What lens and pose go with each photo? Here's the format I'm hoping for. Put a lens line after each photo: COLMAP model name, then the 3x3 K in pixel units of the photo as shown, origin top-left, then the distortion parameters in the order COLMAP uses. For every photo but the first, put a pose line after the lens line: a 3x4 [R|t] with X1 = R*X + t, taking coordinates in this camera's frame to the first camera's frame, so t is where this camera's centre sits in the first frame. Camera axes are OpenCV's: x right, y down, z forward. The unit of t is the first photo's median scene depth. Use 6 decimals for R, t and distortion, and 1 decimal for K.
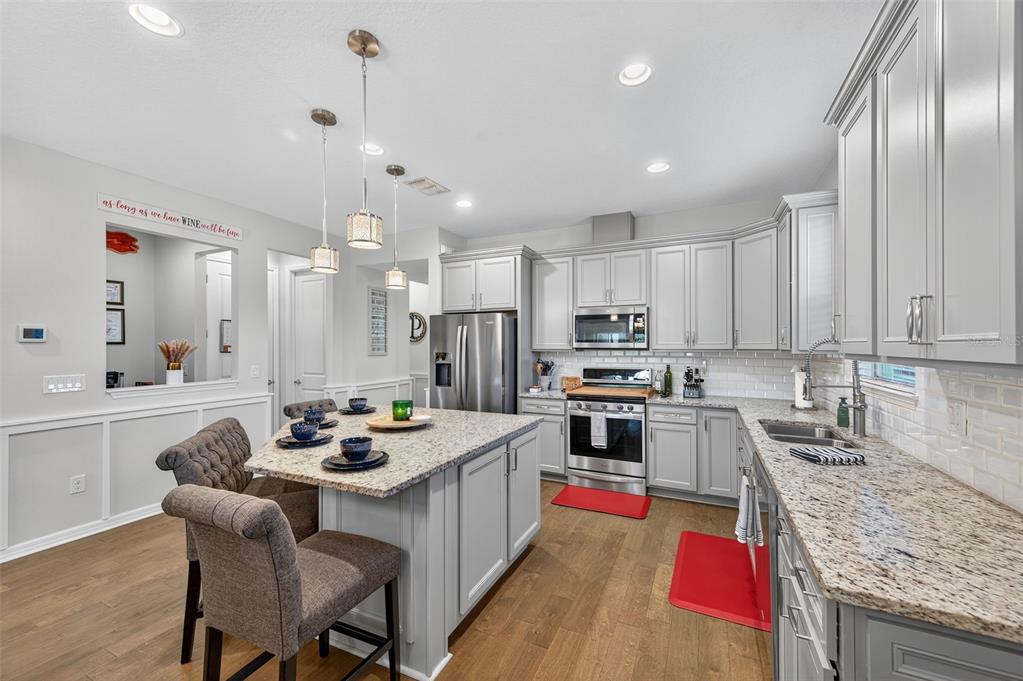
lens RADIAL K [[415.2, 0, 514.7], [0, 415.2, 338.1], [0, 0, 1]] dist [-0.003762, 0.001208]
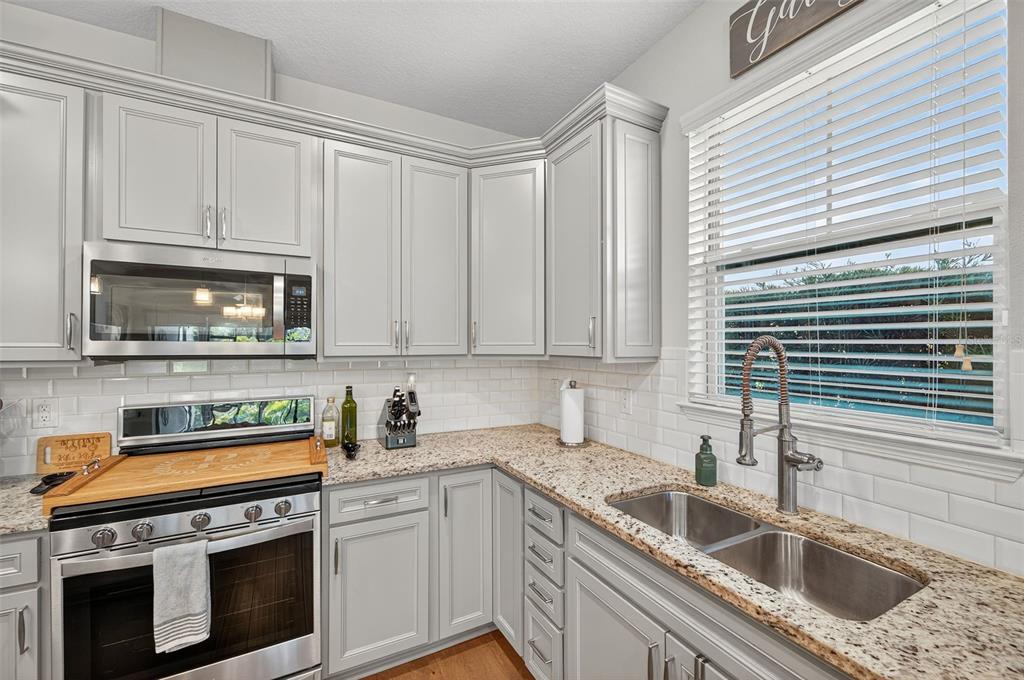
lens RADIAL K [[415.6, 0, 510.9], [0, 415.6, 342.3], [0, 0, 1]] dist [-0.003762, 0.001208]
pose [[0.609323, 0.004923, 0.792907, 0.092213], [-0.015744, 0.999859, 0.005891, 0.004998], [-0.792766, -0.016073, 0.609314, 0.562531]]
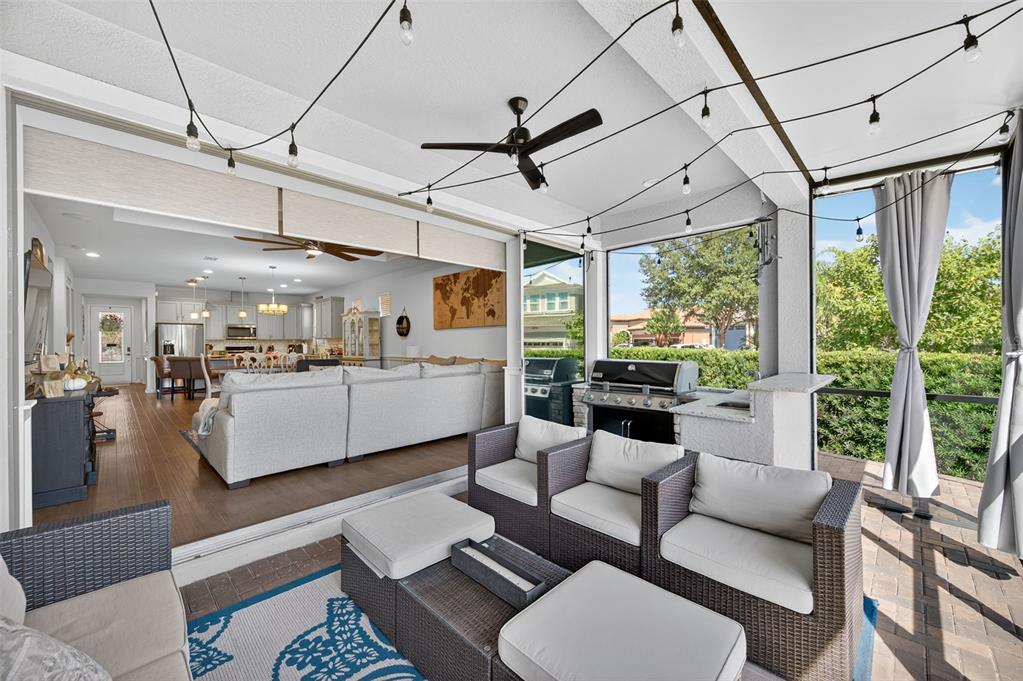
lens RADIAL K [[394.8, 0, 514.3], [0, 394.8, 344.3], [0, 0, 1]] dist [0.001764, -0.000540]
pose [[0.336844, -0.000319, 0.941561, -1.816040], [-0.010493, 0.999937, 0.004092, 0.030776], [-0.941502, -0.011259, 0.336819, -1.812417]]
